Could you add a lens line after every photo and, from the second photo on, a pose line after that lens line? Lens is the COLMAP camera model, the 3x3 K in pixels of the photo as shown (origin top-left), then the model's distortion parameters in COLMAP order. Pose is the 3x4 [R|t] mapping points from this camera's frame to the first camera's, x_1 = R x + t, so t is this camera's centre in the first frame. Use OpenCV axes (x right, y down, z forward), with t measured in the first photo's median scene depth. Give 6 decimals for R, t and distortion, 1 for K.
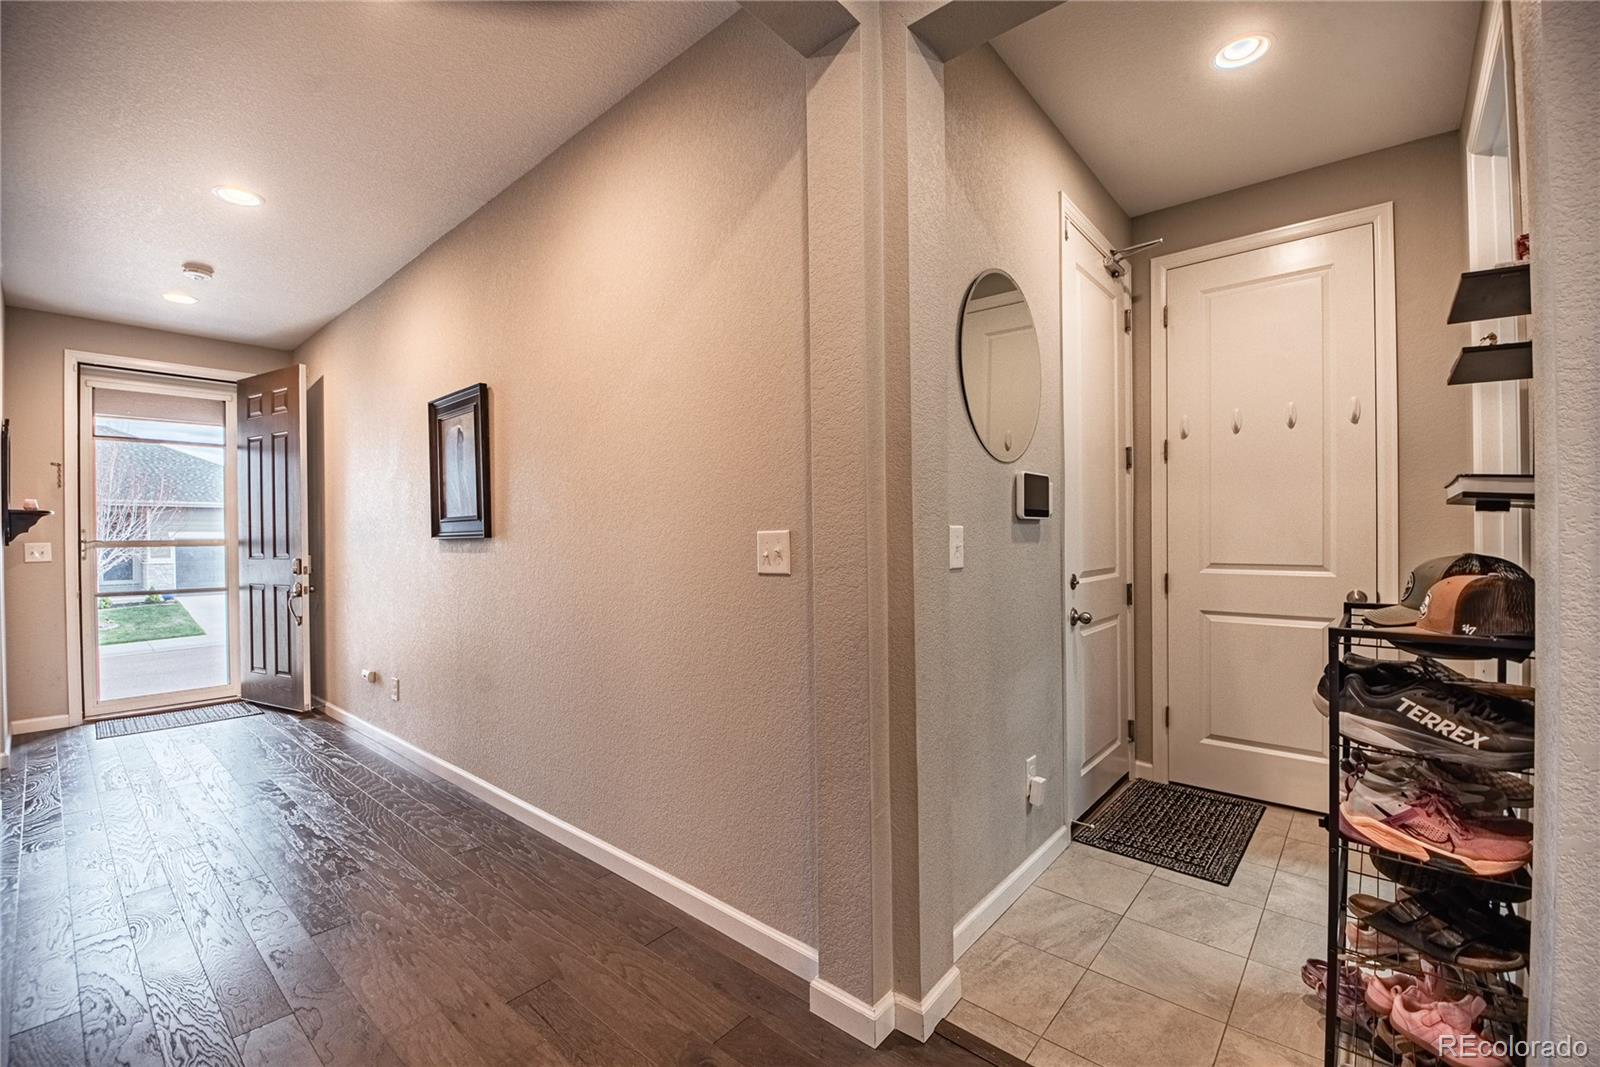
lens RADIAL K [[664.3, 0, 800.0], [0, 664.3, 533.5], [0, 0, 1]] dist [0.015978, -0.018373]
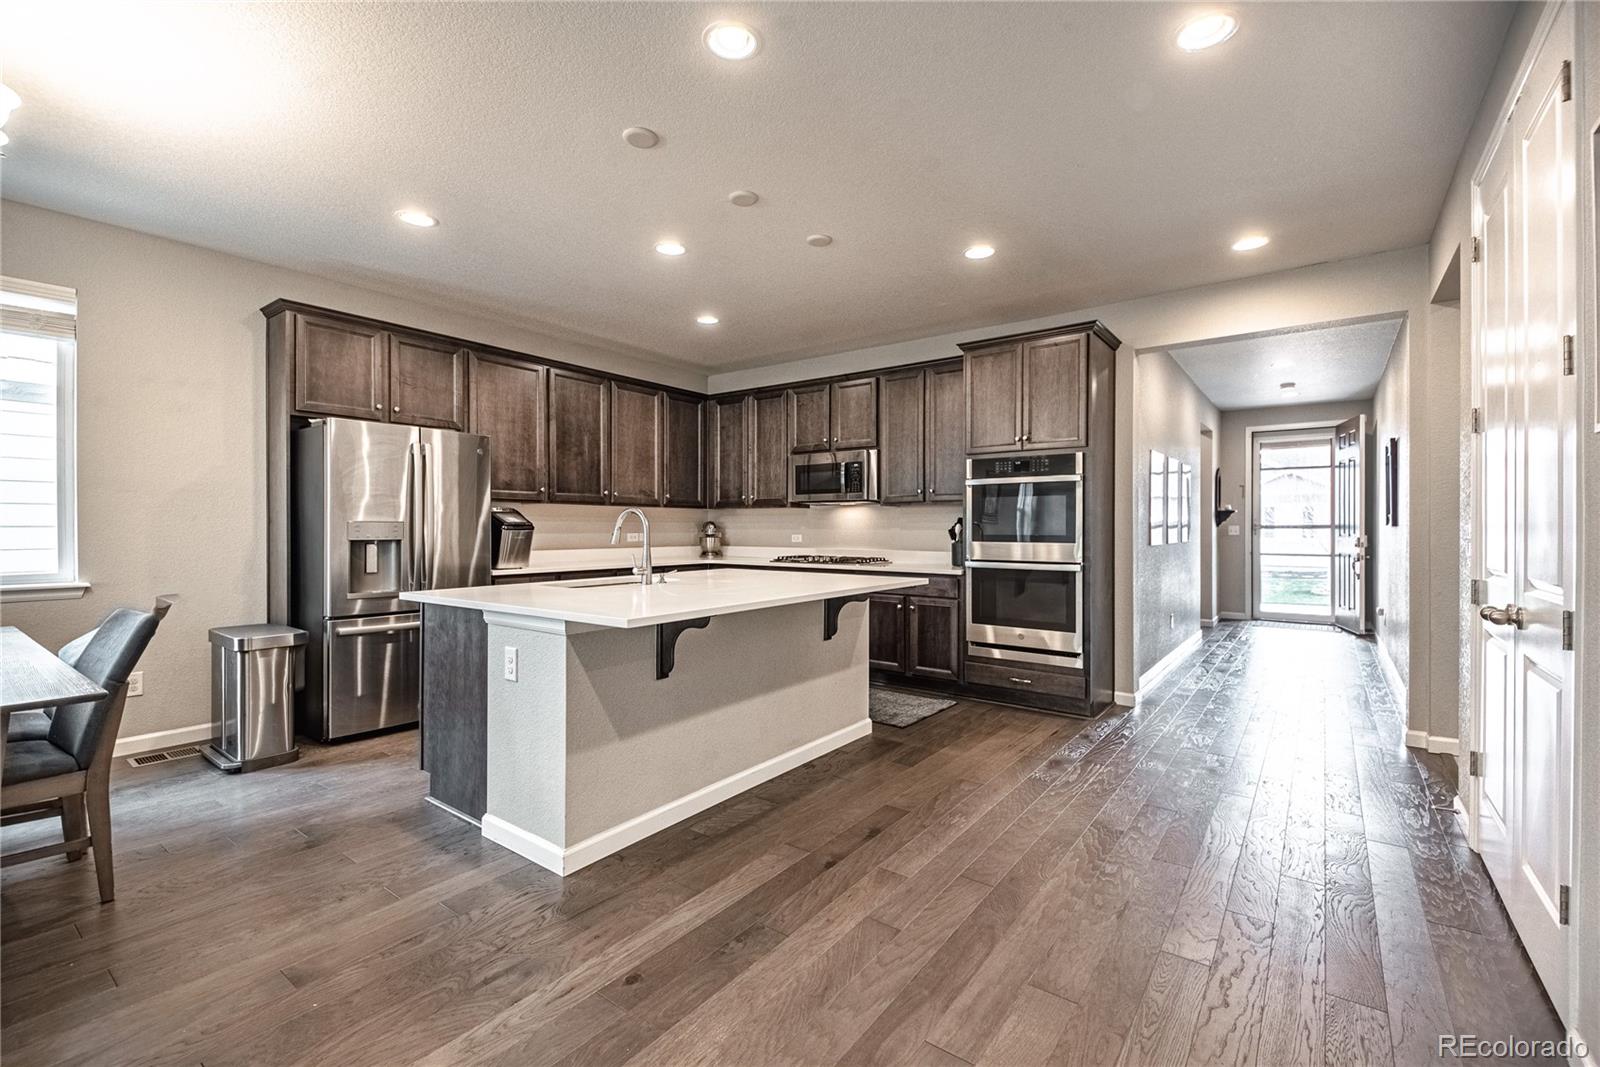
lens RADIAL K [[690.6, 0, 804.1], [0, 690.6, 528.5], [0, 0, 1]] dist [0.020419, -0.000340]
pose [[0.074598, 0.014994, -0.997101, 0.763873], [-0.005938, 0.999876, 0.014591, 0.000079], [0.997196, 0.004832, 0.074677, -0.418430]]
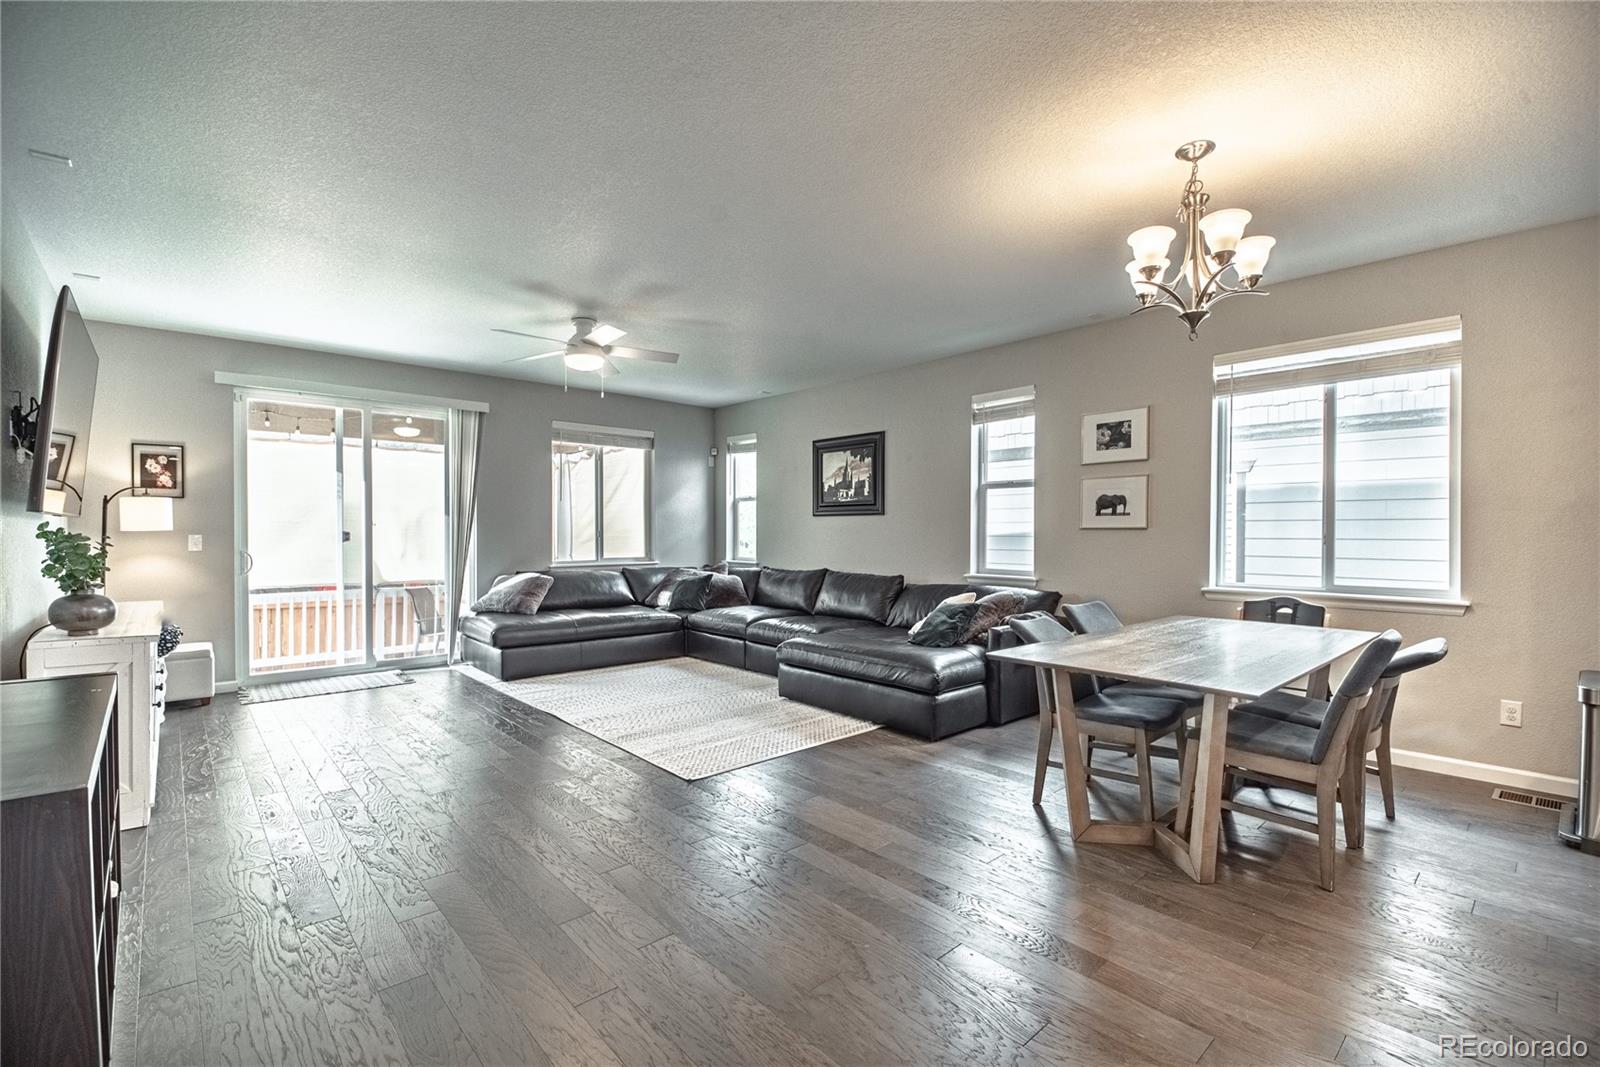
lens RADIAL K [[705.6, 0, 800.0], [0, 705.6, 533.5], [0, 0, 1]] dist [0.027761, -0.028001]
pose [[-0.991658, 0.008375, 0.128623, 0.592743], [0.008888, 0.999955, 0.003420, -0.008808], [-0.128588, 0.004535, -0.991688, -0.289779]]
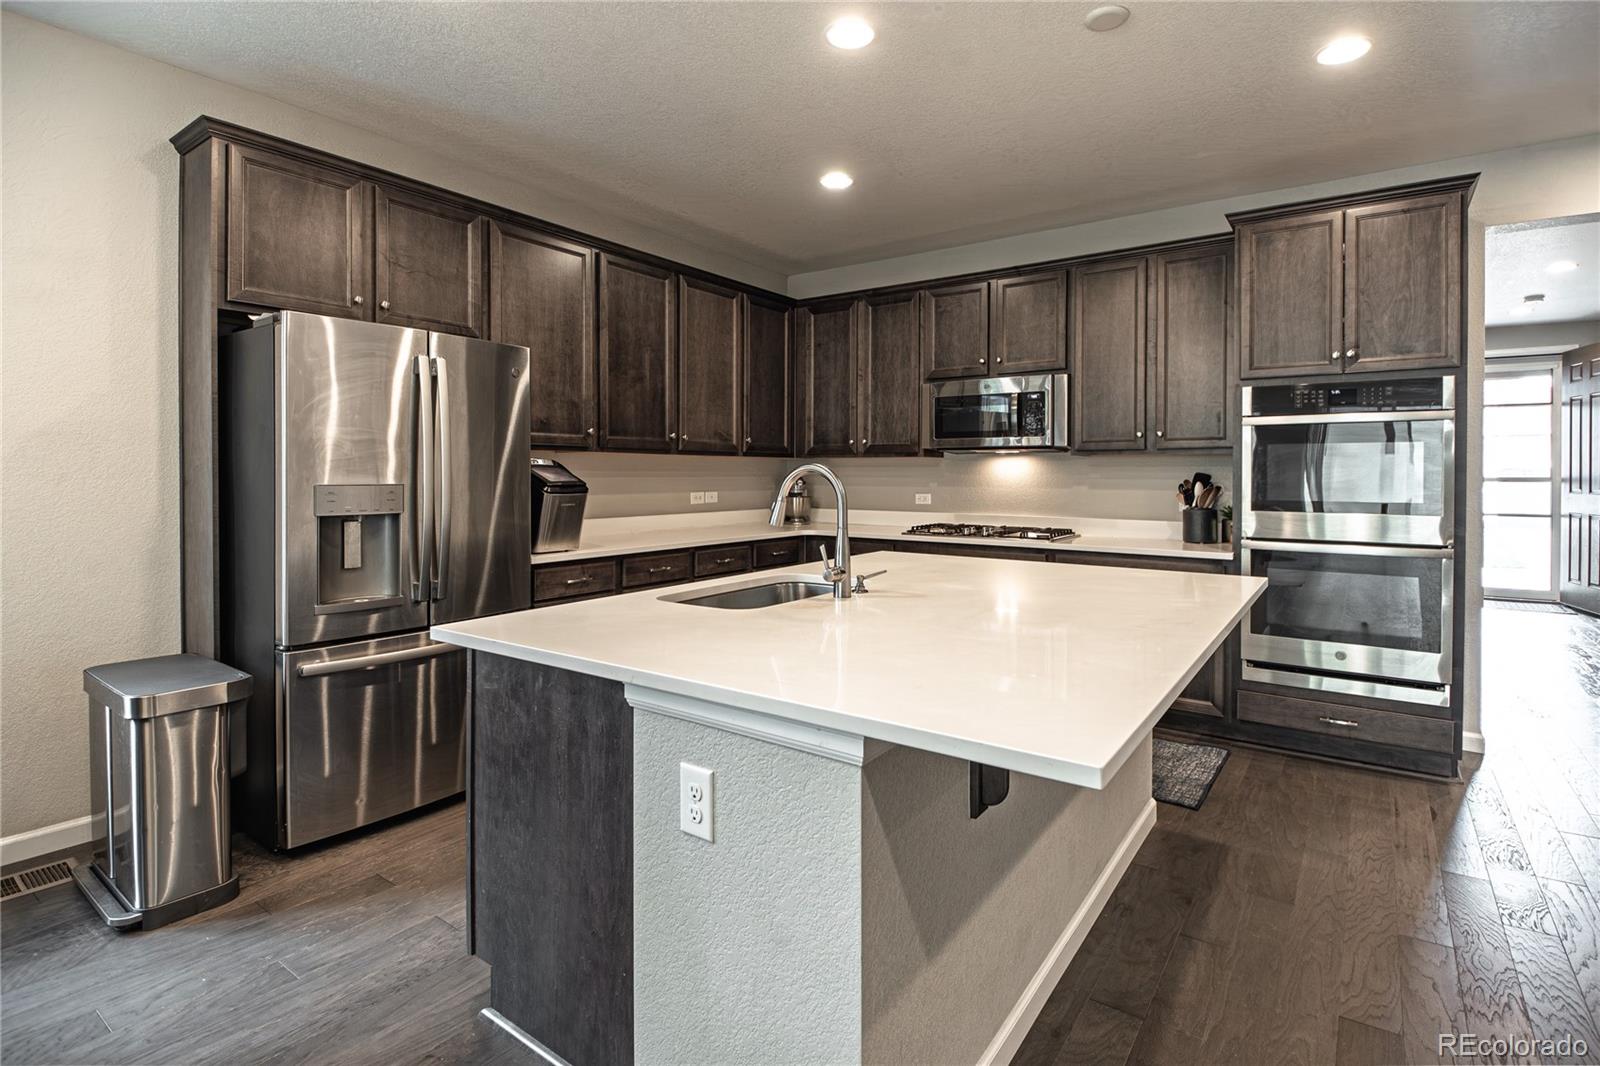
lens RADIAL K [[779.9, 0, 814.9], [0, 779.9, 478.3], [0, 0, 1]] dist [0.013913, -0.014375]
pose [[0.099880, 0.020800, -0.994782, 0.511224], [-0.006524, 0.999774, 0.020250, -0.010574], [0.994978, 0.004467, 0.099993, -0.583489]]
